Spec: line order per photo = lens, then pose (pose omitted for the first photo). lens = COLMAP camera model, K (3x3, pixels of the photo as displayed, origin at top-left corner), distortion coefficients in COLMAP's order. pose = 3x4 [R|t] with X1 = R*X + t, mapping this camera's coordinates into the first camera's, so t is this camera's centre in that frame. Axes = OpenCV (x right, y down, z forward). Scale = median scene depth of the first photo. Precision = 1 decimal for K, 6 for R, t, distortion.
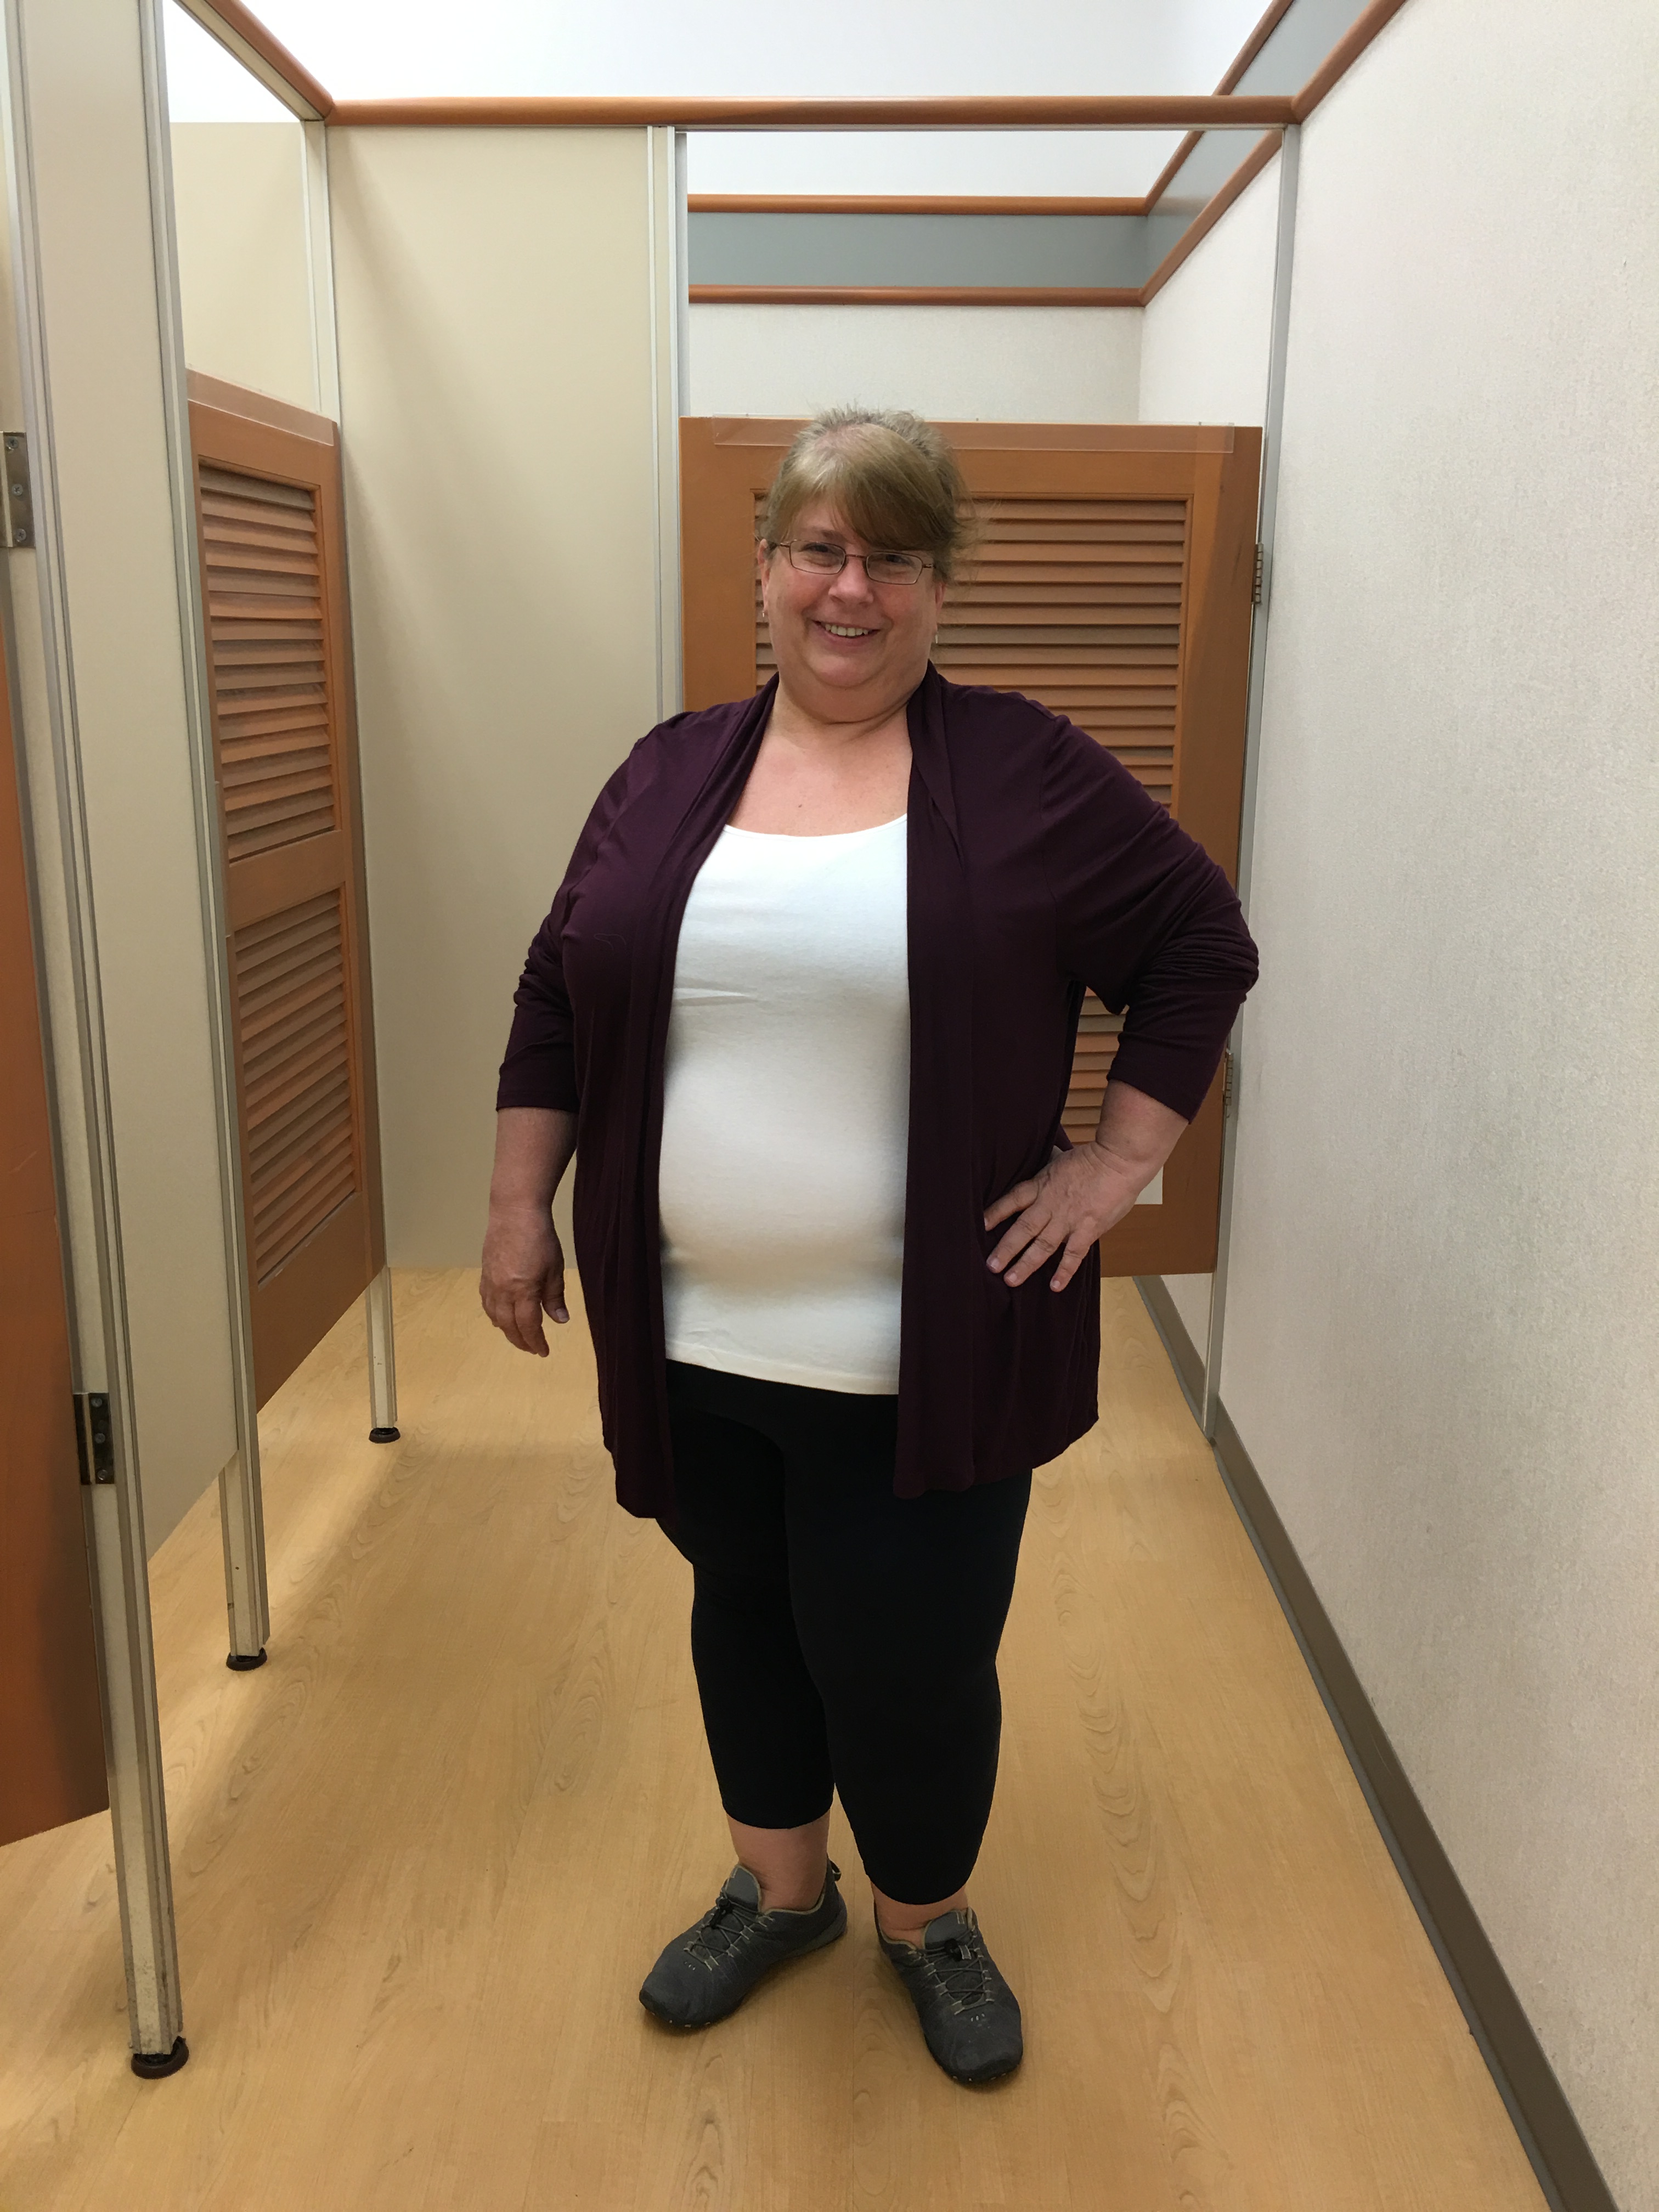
lens RADIAL K [[1850.3, 0, 829.7], [0, 1850.3, 1095.8], [0, 0, 1]] dist [0.079279, -0.138691]
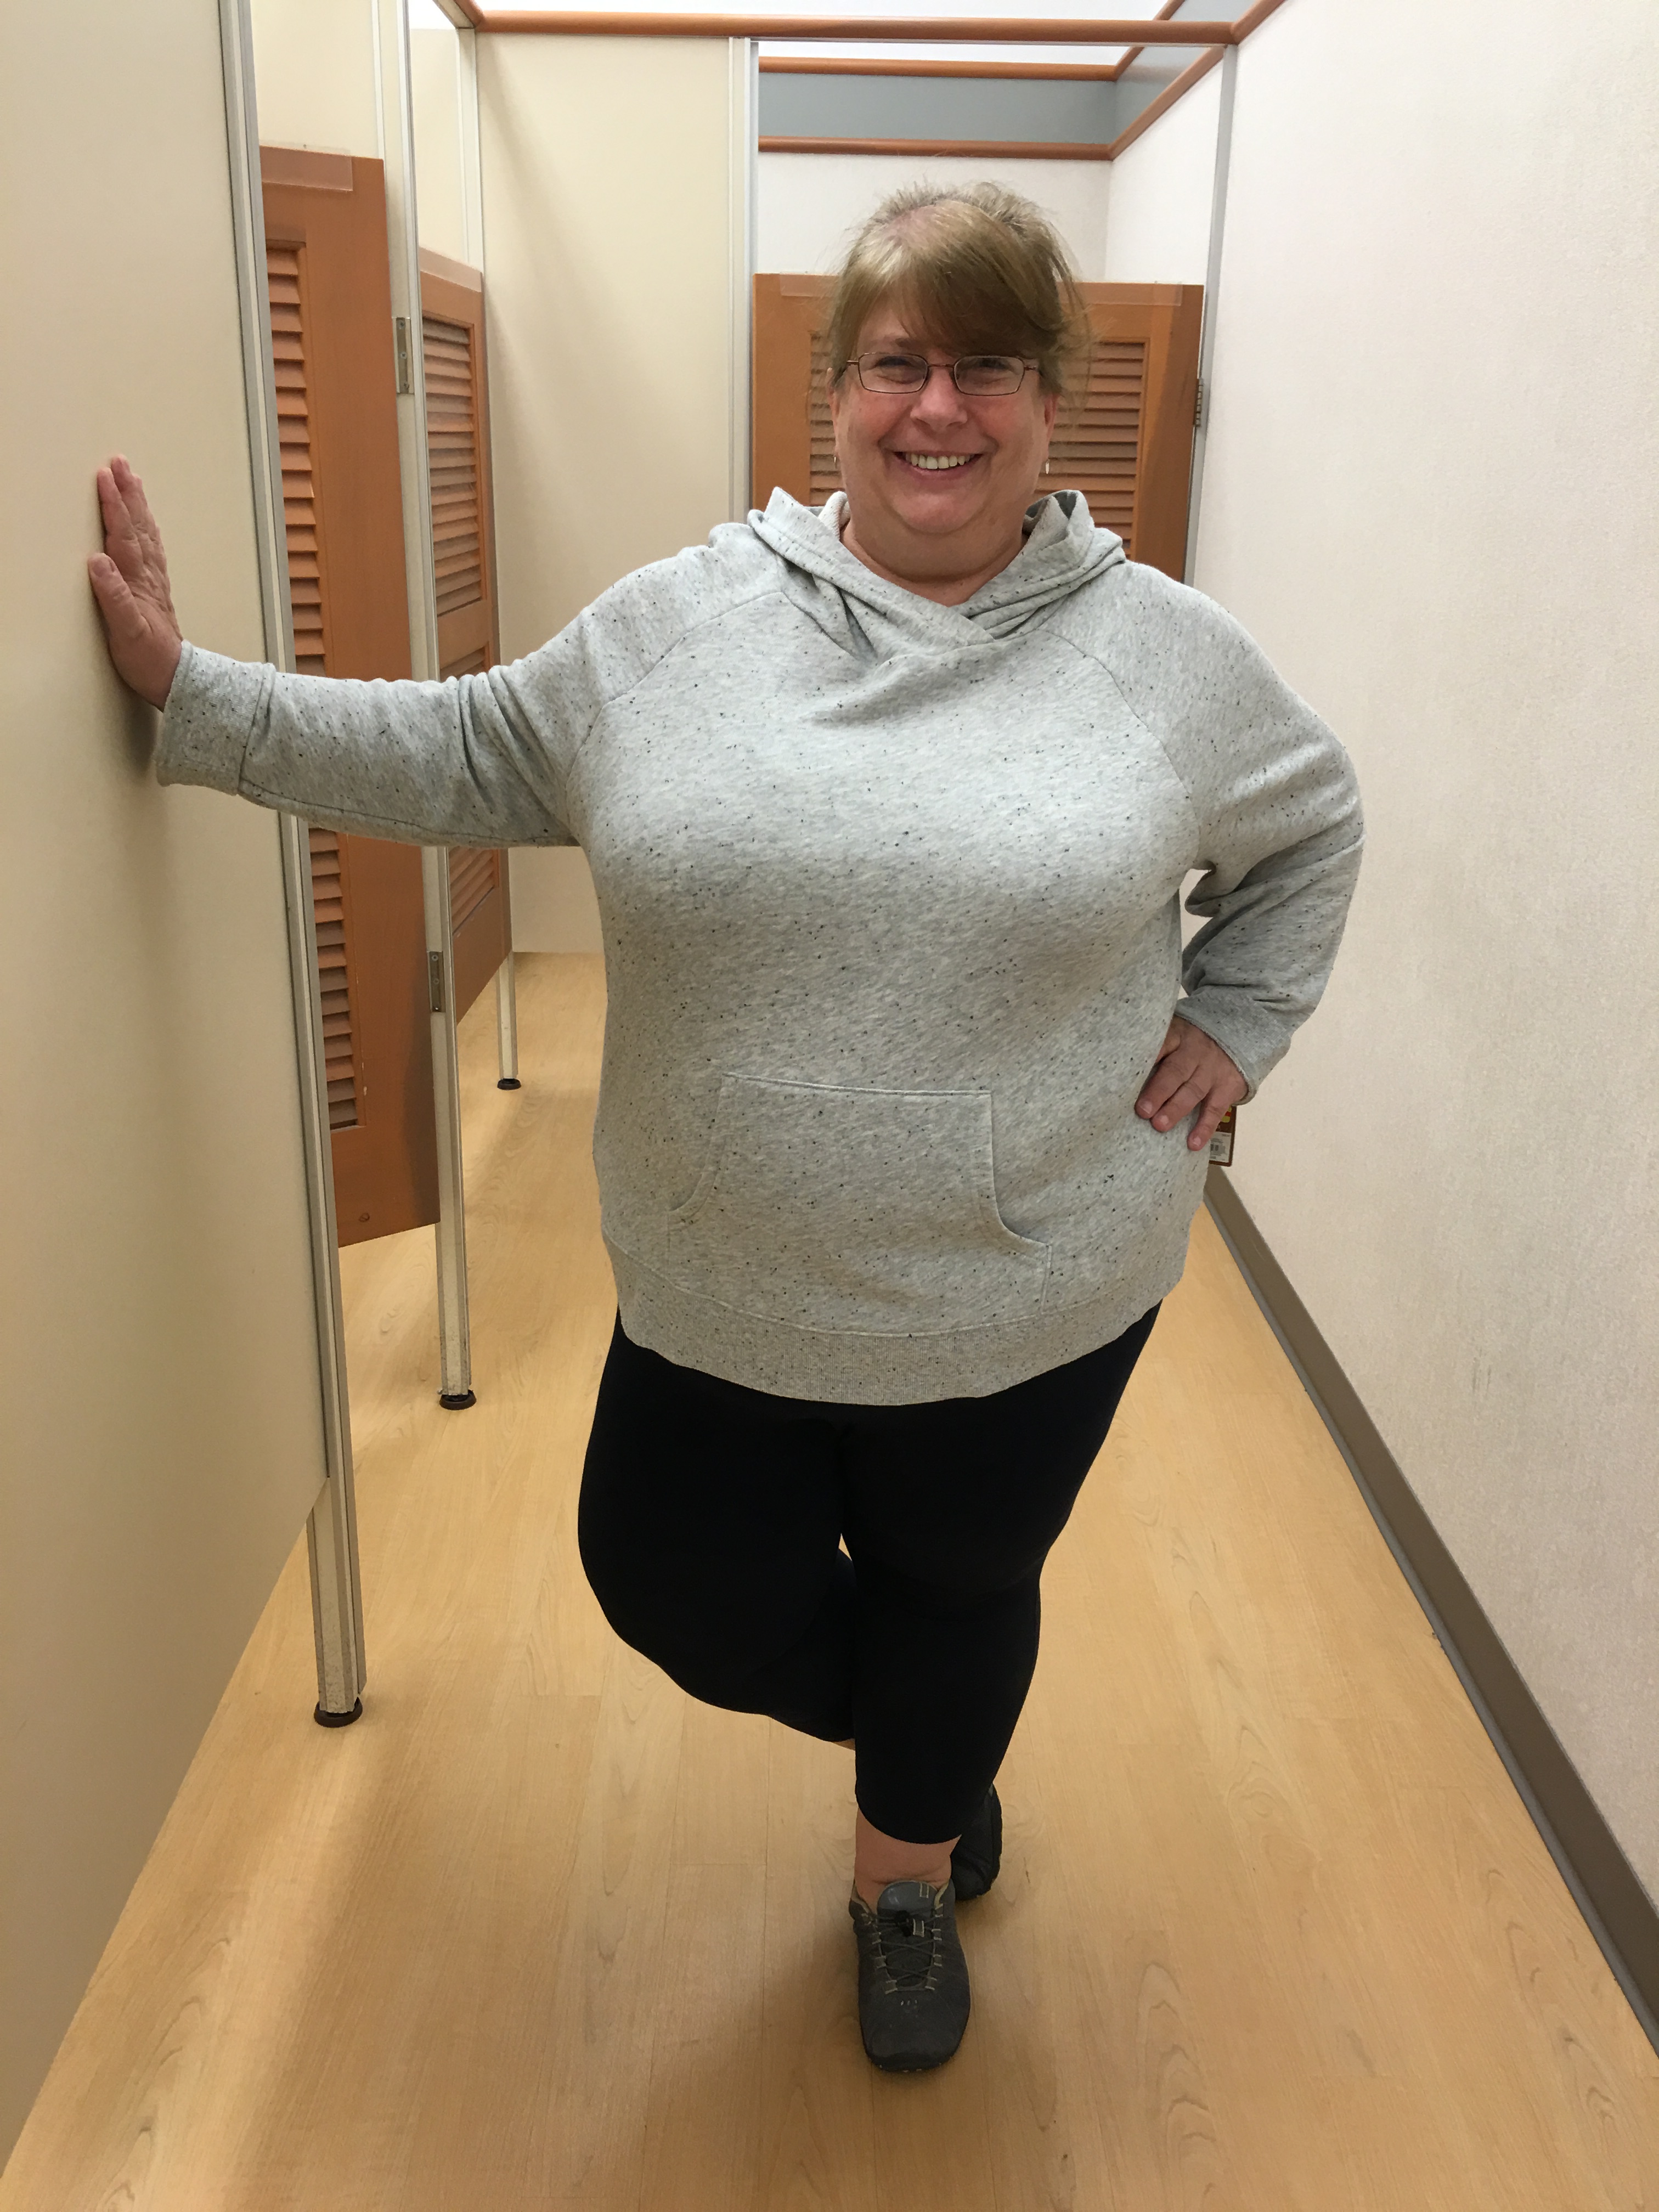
lens RADIAL K [[1907.9, 0, 821.3], [0, 1907.9, 1099.6], [0, 0, 1]] dist [0.097353, -0.168872]
pose [[0.999620, 0.001448, 0.027535, -0.068908], [-0.003922, 0.995932, 0.090022, 0.083350], [-0.027293, -0.090096, 0.995559, -0.375241]]
